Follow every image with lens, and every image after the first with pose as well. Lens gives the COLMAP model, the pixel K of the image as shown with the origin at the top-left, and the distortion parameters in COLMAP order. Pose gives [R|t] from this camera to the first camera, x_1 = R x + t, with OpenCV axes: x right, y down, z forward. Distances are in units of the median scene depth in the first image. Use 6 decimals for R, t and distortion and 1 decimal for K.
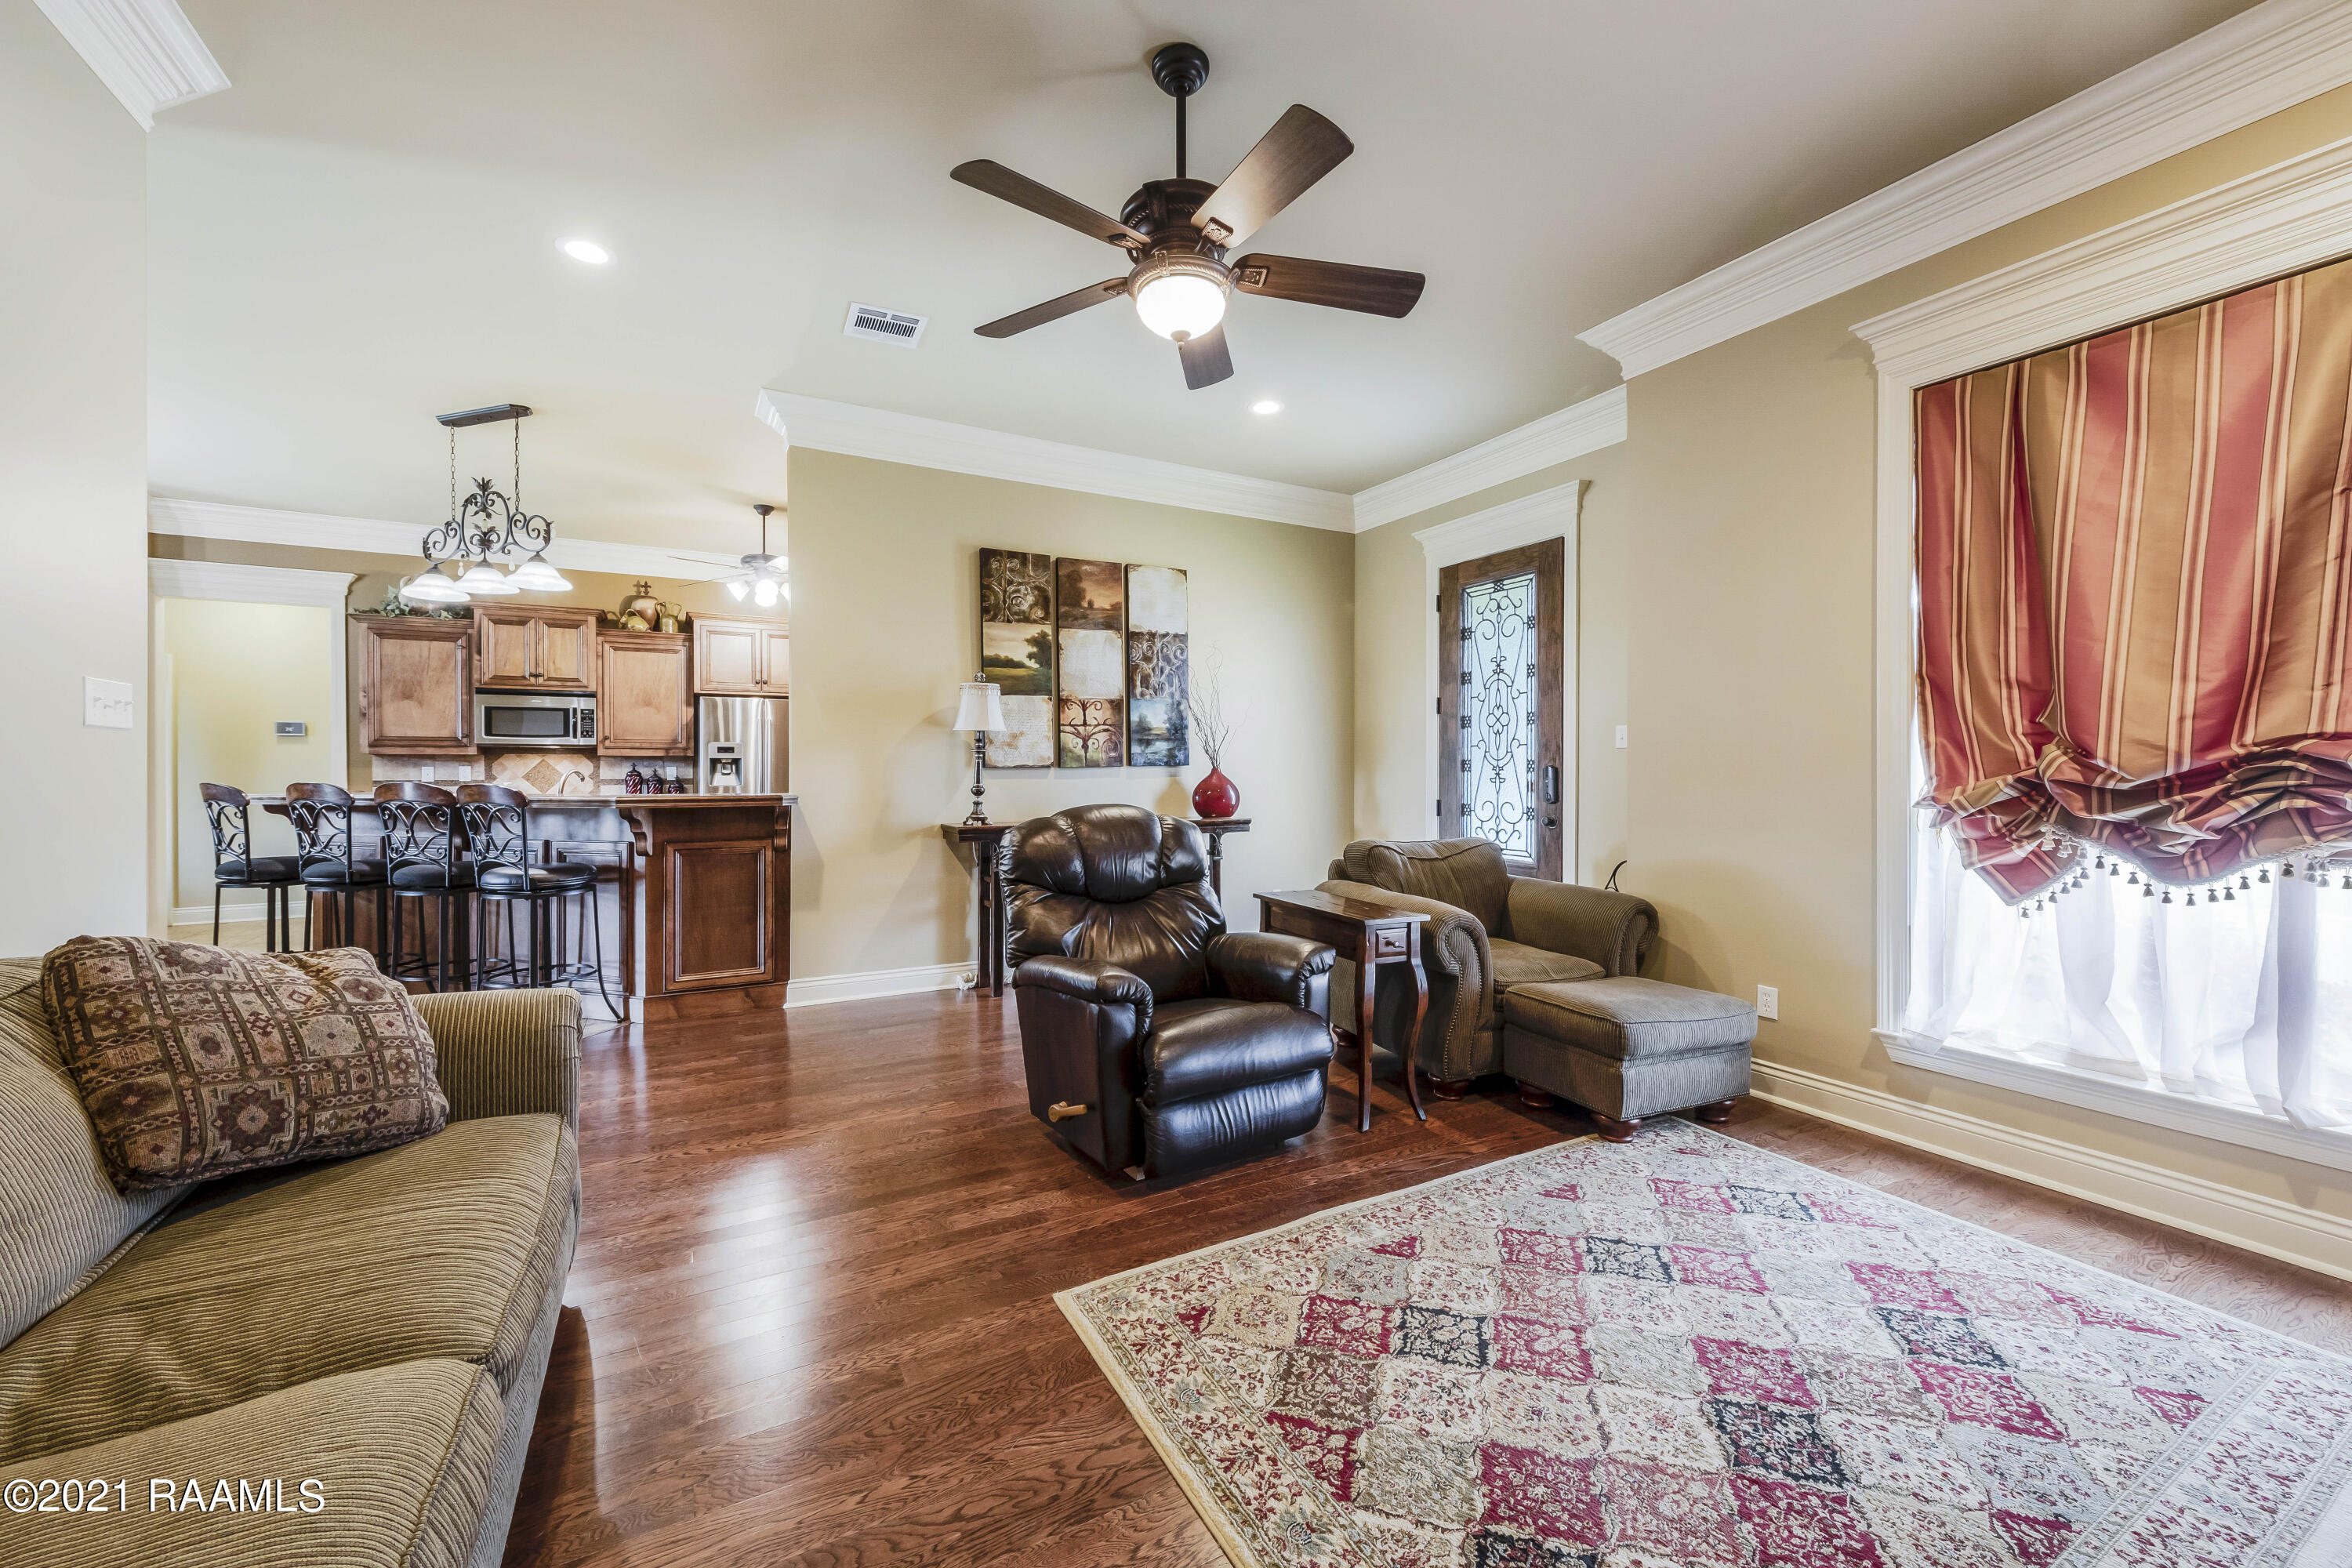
lens RADIAL K [[912.5, 0, 1172.7], [0, 912.5, 774.0], [0, 0, 1]] dist [0.004748, -0.000117]
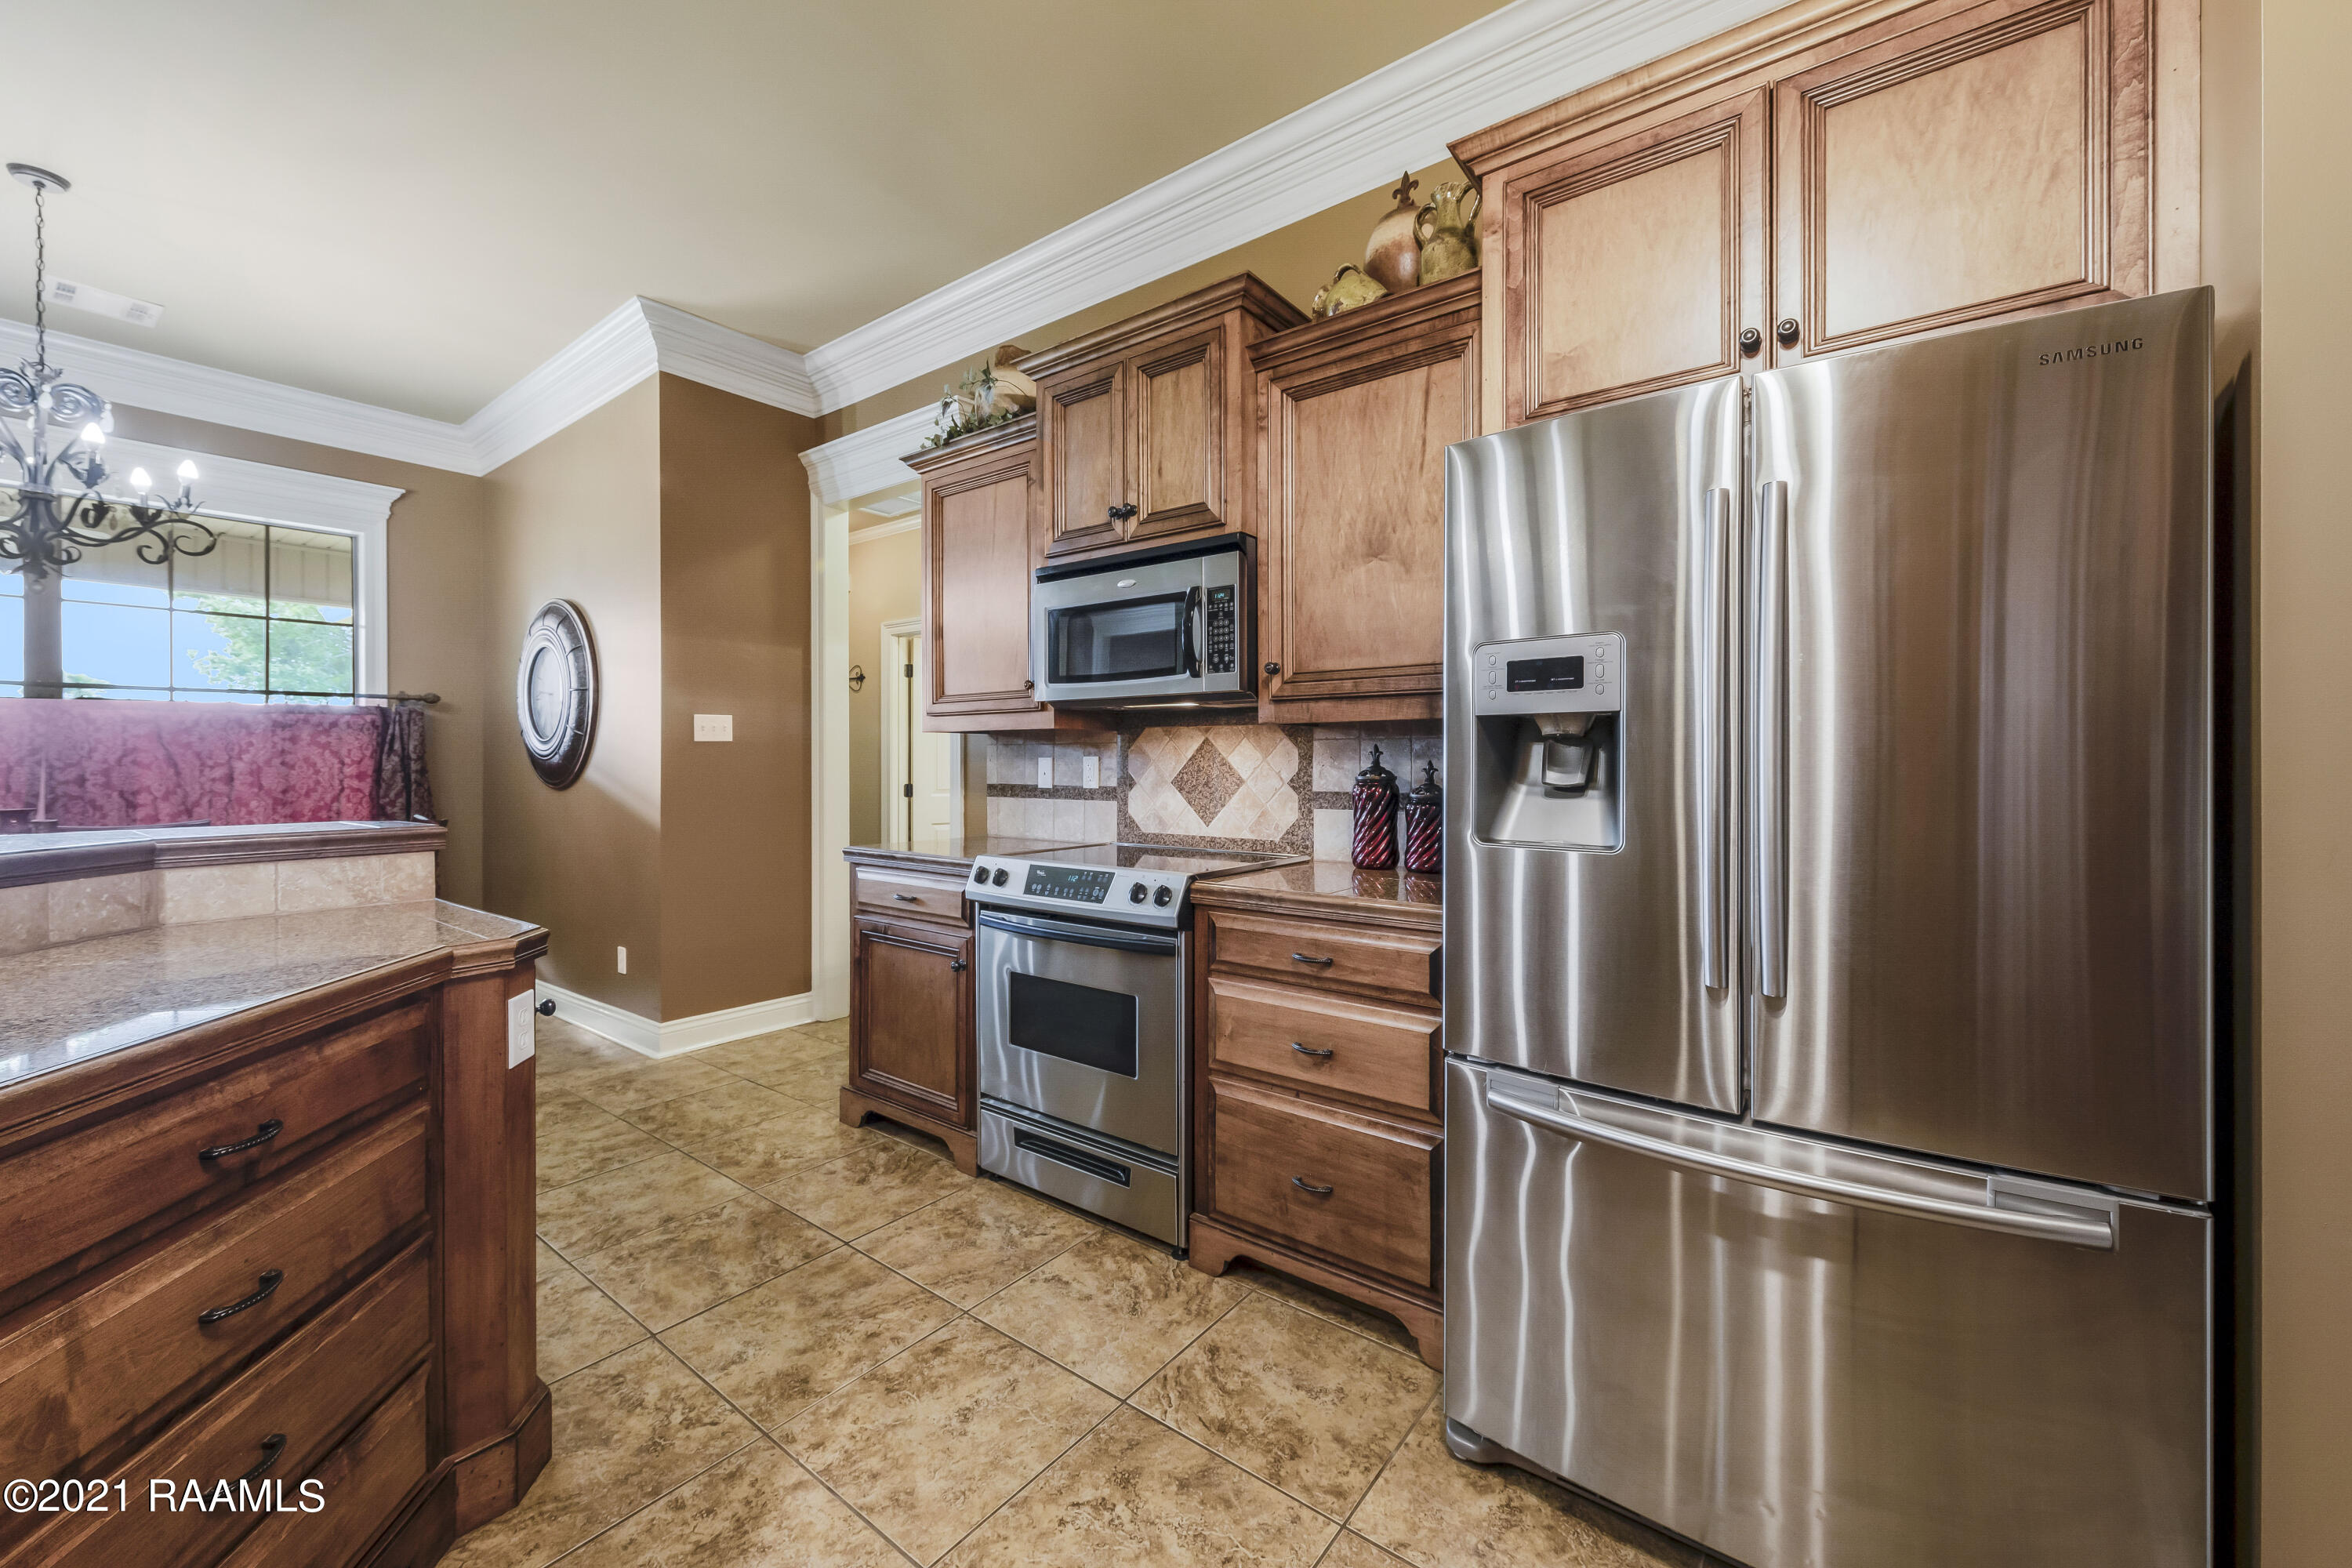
lens RADIAL K [[902.7, 0, 1159.7], [0, 902.7, 755.8], [0, 0, 1]] dist [0.000734, -0.000034]
pose [[0.409078, 0.000667, -0.912499, -0.340948], [-0.004235, 0.999990, -0.001167, -0.007920], [0.912490, 0.004342, 0.409077, 0.836743]]
